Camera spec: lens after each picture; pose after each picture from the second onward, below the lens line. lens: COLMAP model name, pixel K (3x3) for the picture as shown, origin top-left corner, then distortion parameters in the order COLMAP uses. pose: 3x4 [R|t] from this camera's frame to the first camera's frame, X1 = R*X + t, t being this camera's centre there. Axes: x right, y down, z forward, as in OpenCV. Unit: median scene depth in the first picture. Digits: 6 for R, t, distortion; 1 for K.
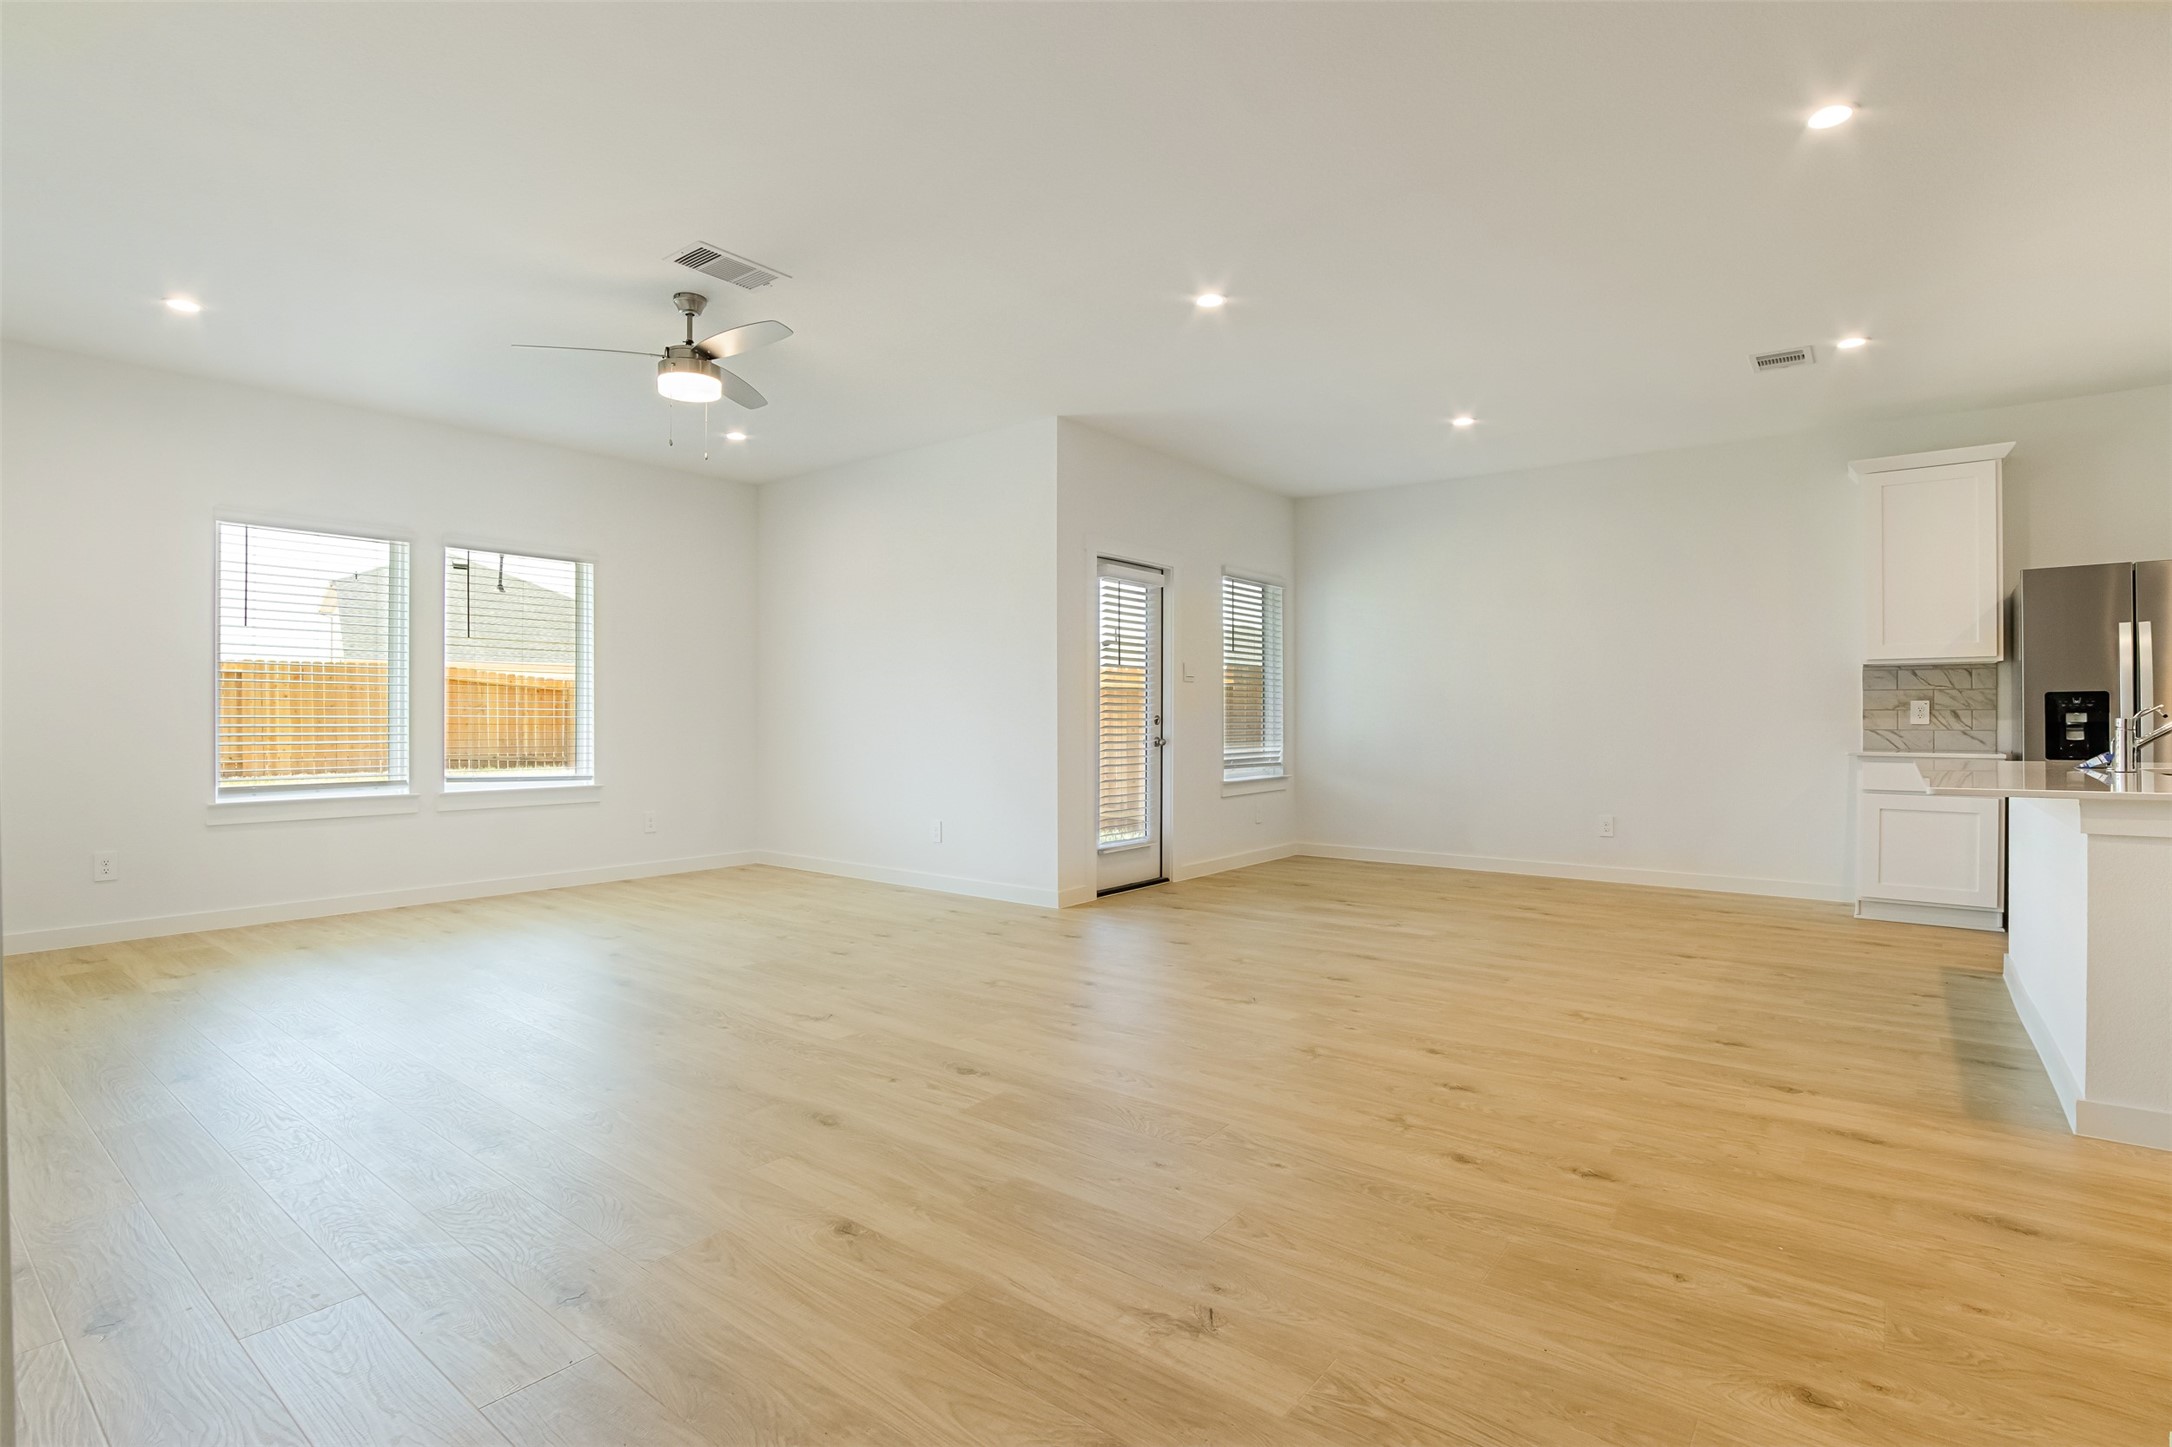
lens RADIAL K [[1023.6, 0, 1086.0], [0, 1023.6, 723.5], [0, 0, 1]] dist [-0.015827, 0.011607]
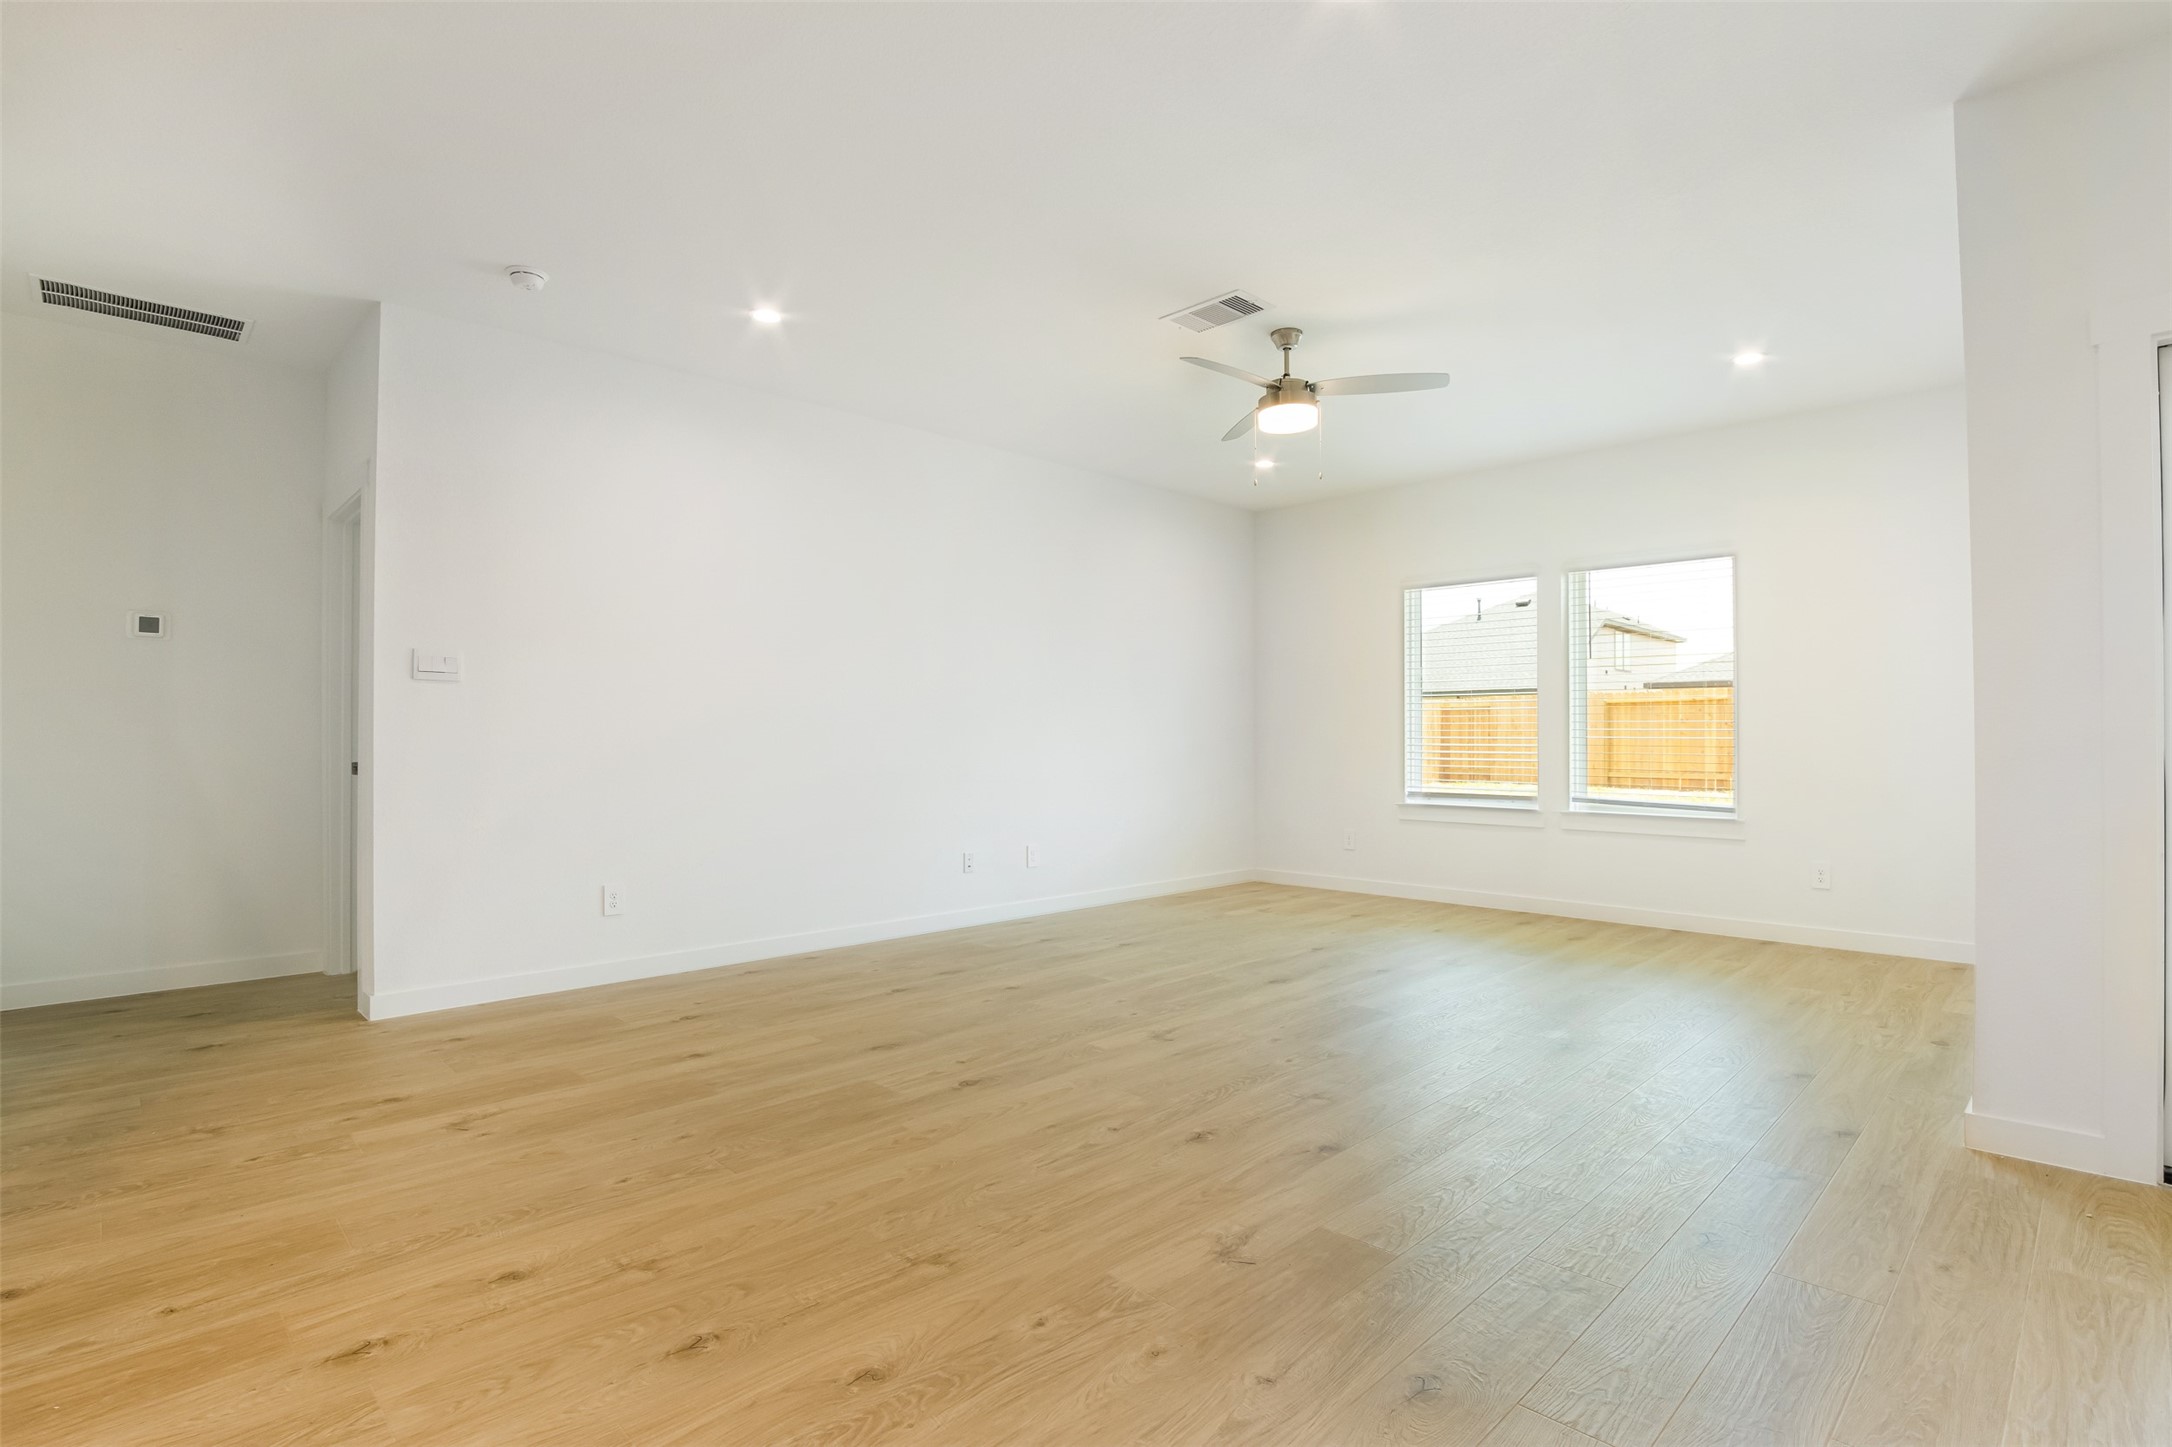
lens RADIAL K [[1023.6, 0, 1086.0], [0, 1023.6, 723.5], [0, 0, 1]] dist [-0.015827, 0.011607]
pose [[-0.126257, -0.015435, -0.991877, 1.158799], [0.003134, 0.999868, -0.015958, -0.015042], [0.991993, -0.005123, -0.126192, 1.590810]]
